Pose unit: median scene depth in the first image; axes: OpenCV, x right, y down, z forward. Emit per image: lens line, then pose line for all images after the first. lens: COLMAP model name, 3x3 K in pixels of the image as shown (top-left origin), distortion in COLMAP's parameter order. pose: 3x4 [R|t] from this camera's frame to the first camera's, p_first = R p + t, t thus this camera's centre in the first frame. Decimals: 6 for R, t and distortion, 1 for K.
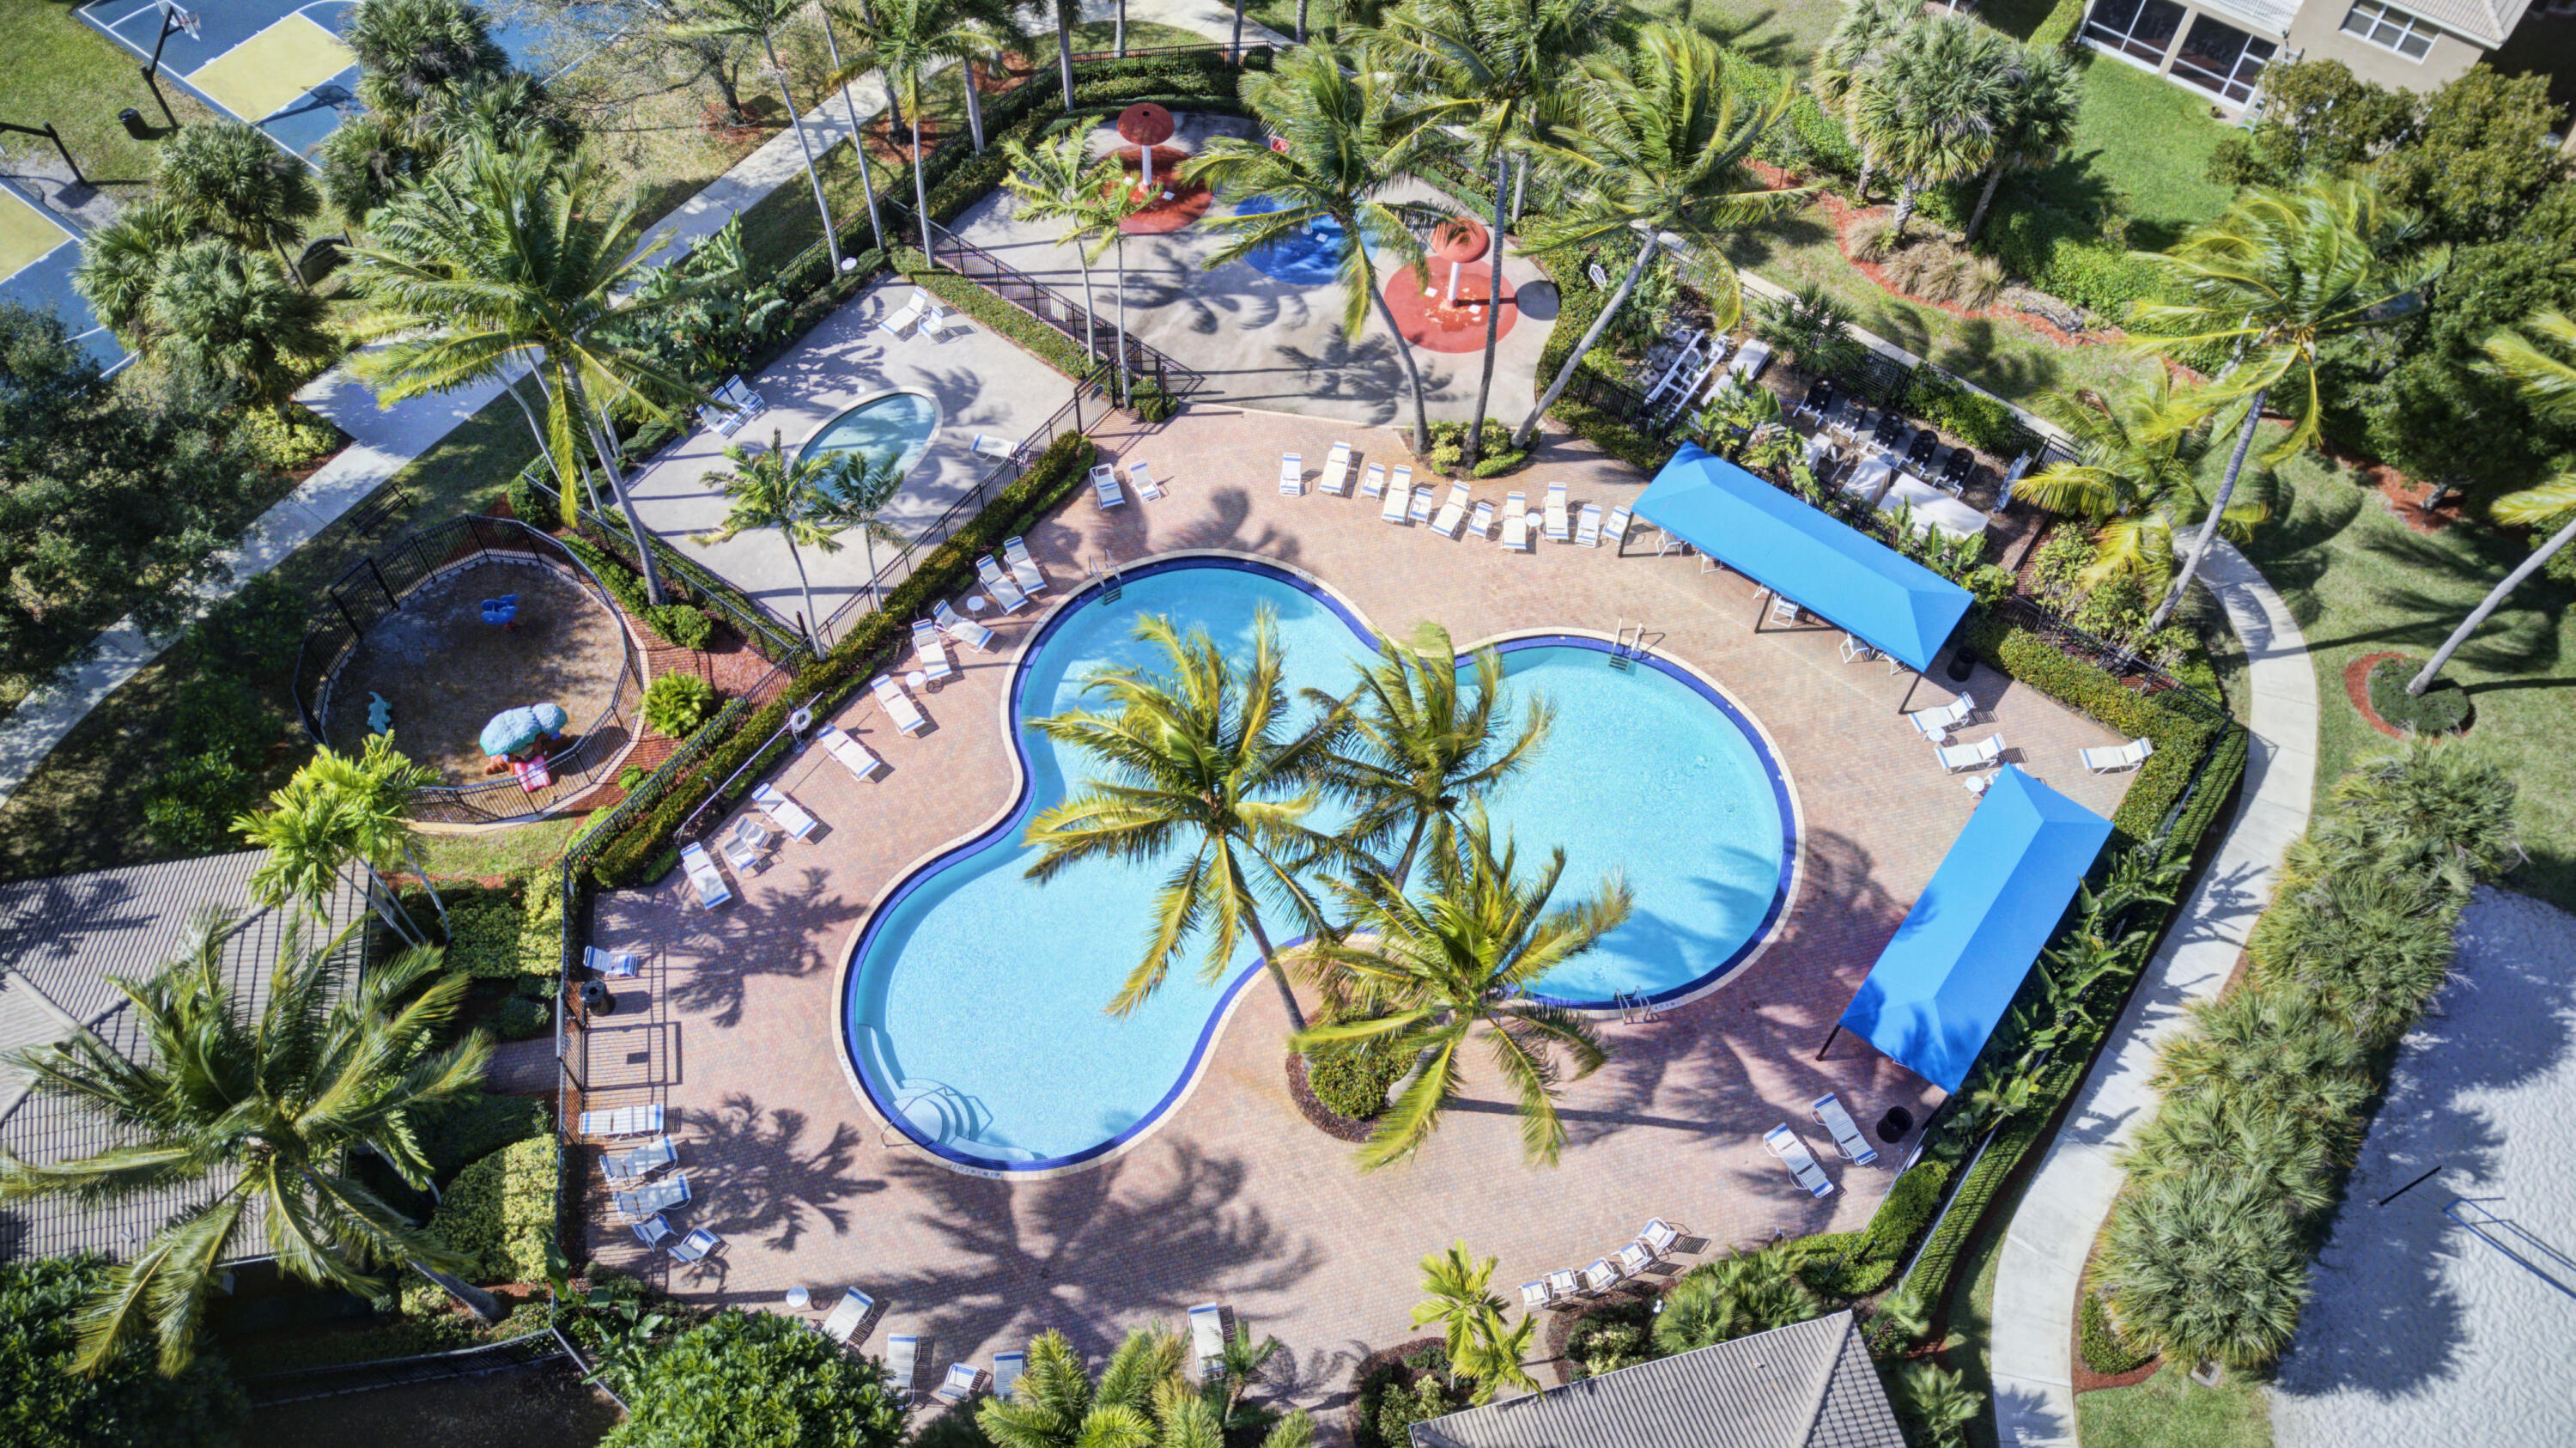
lens RADIAL K [[1979.6, 0, 1295.0], [0, 1979.6, 746.1], [0, 0, 1]] dist [-0.007050, 0.002205]
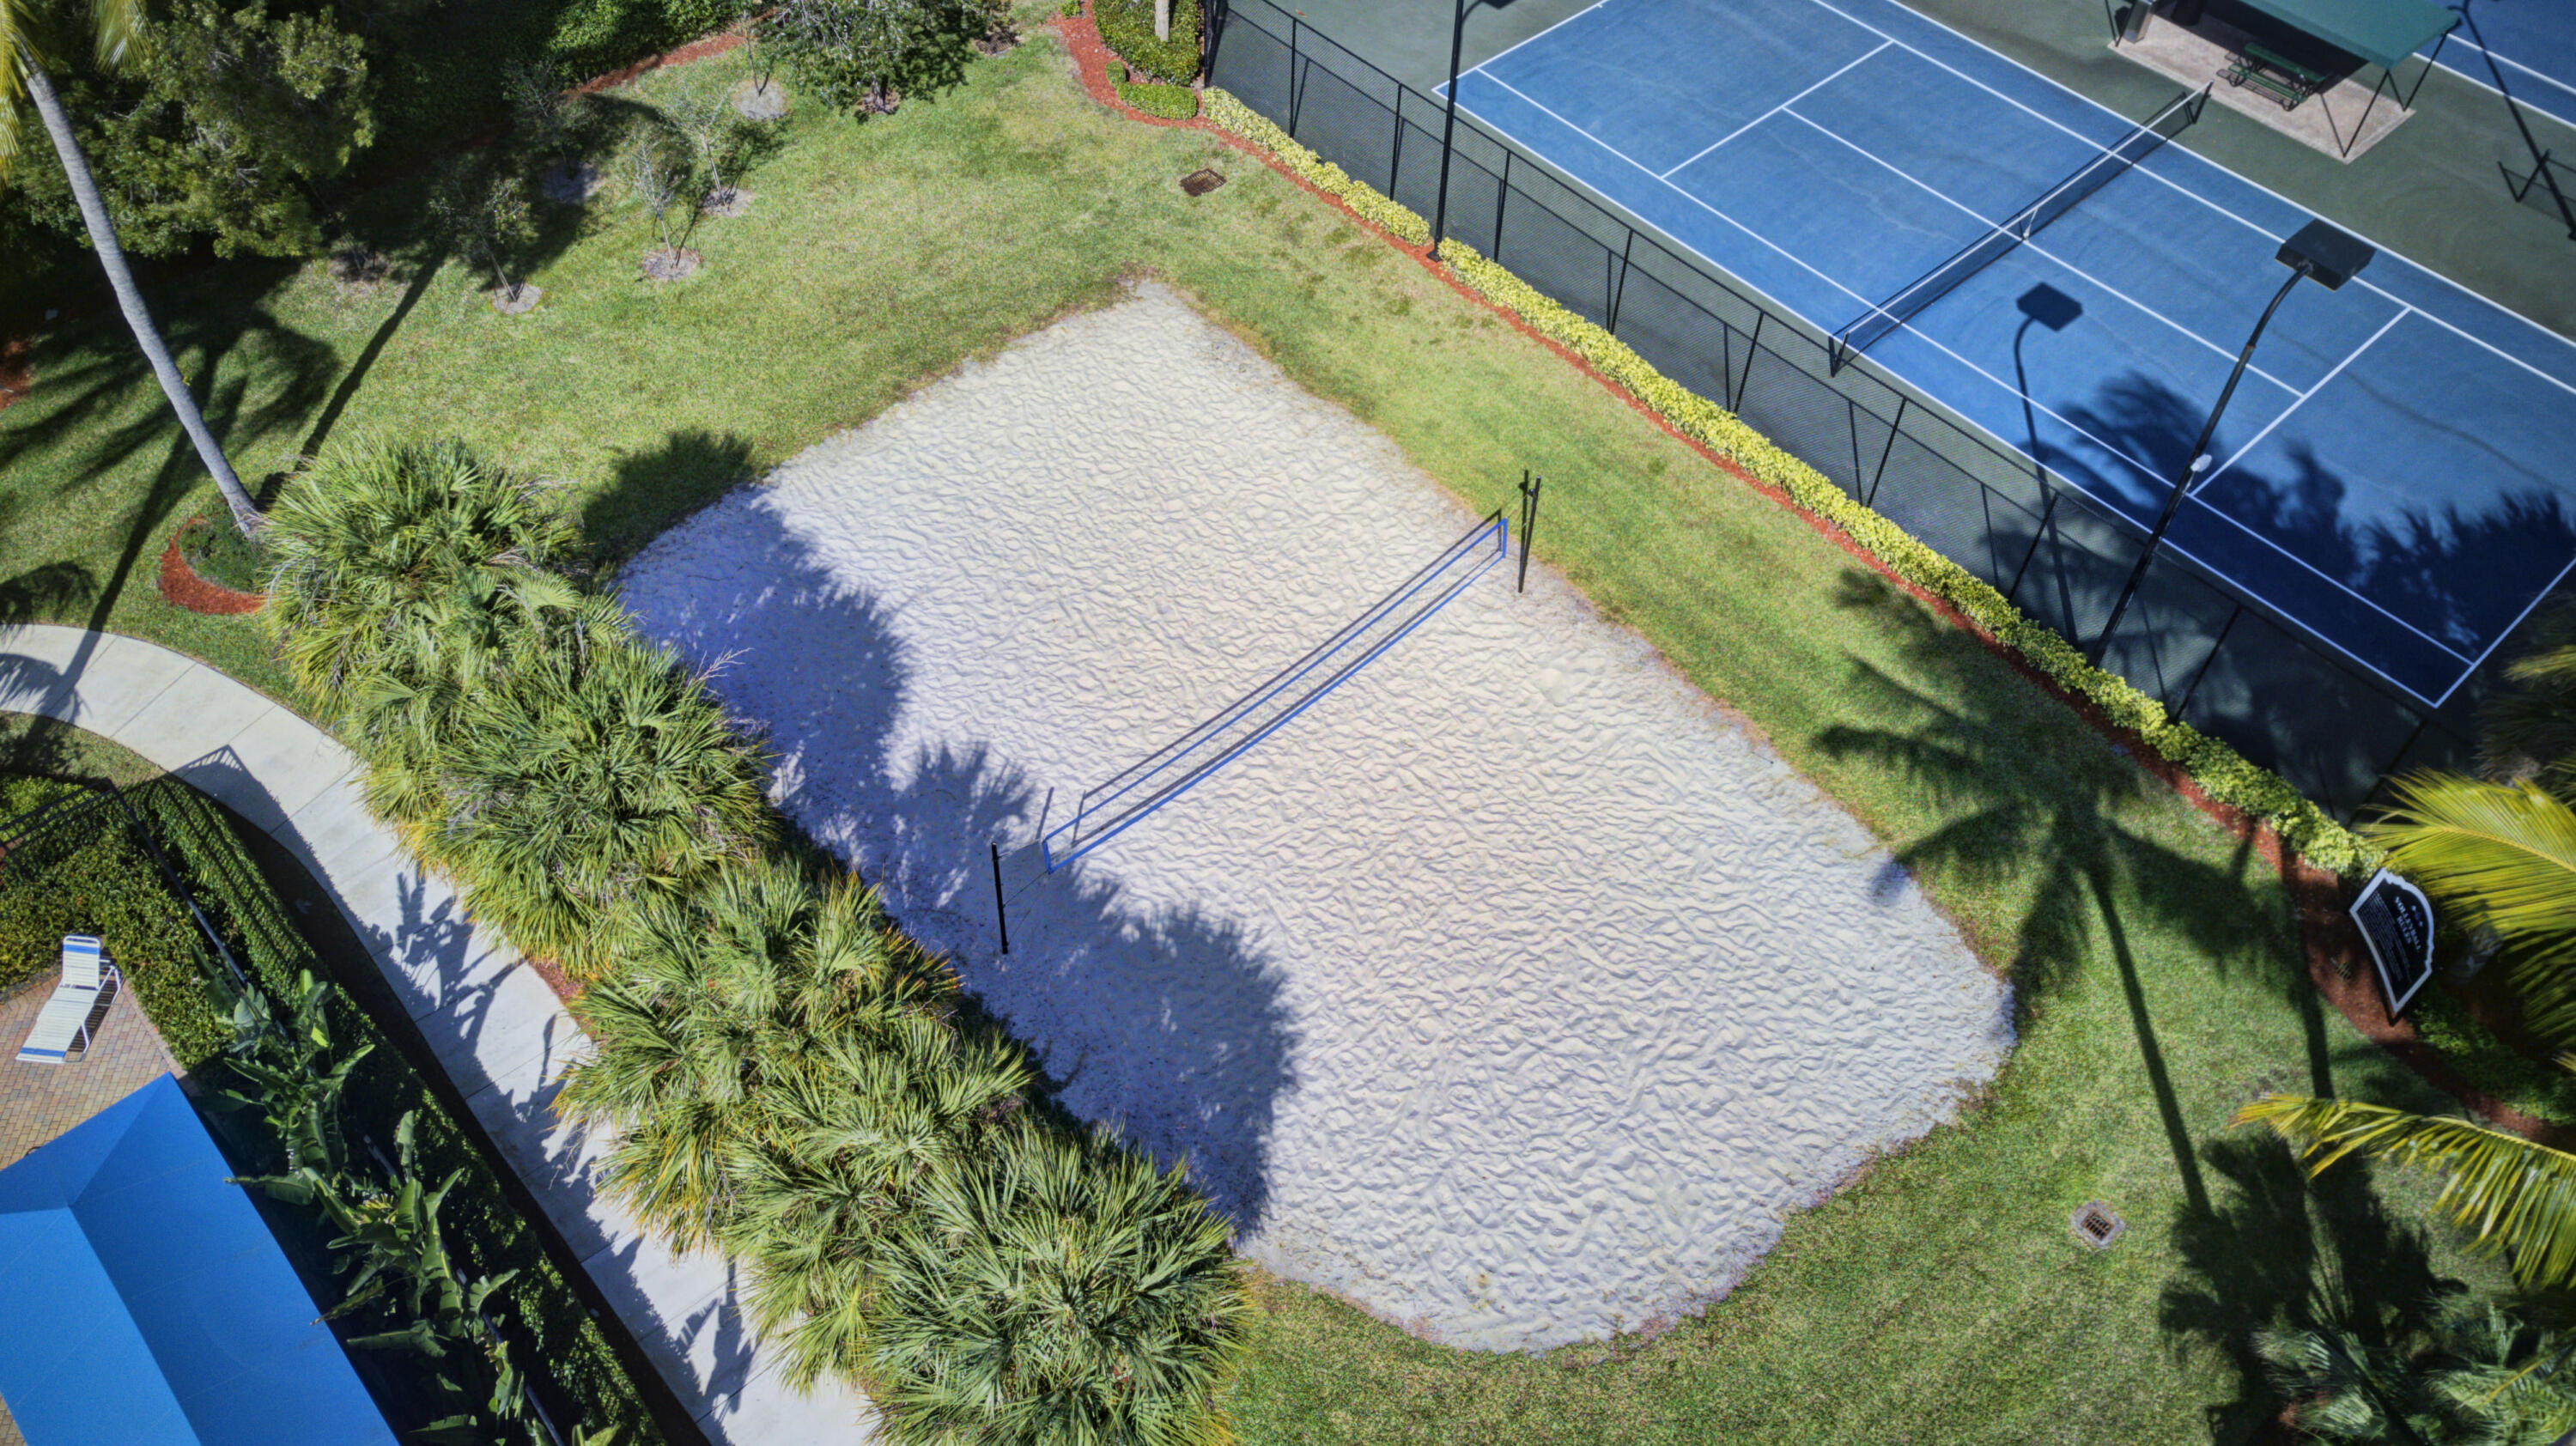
lens RADIAL K [[1979.4, 0, 1298.1], [0, 1979.4, 724.4], [0, 0, 1]] dist [-0.007050, 0.002205]
pose [[0.199951, -0.775259, 0.599161, 0.248459], [0.814443, 0.471464, 0.338236, 0.062854], [-0.544703, 0.420352, 0.725674, 0.463566]]
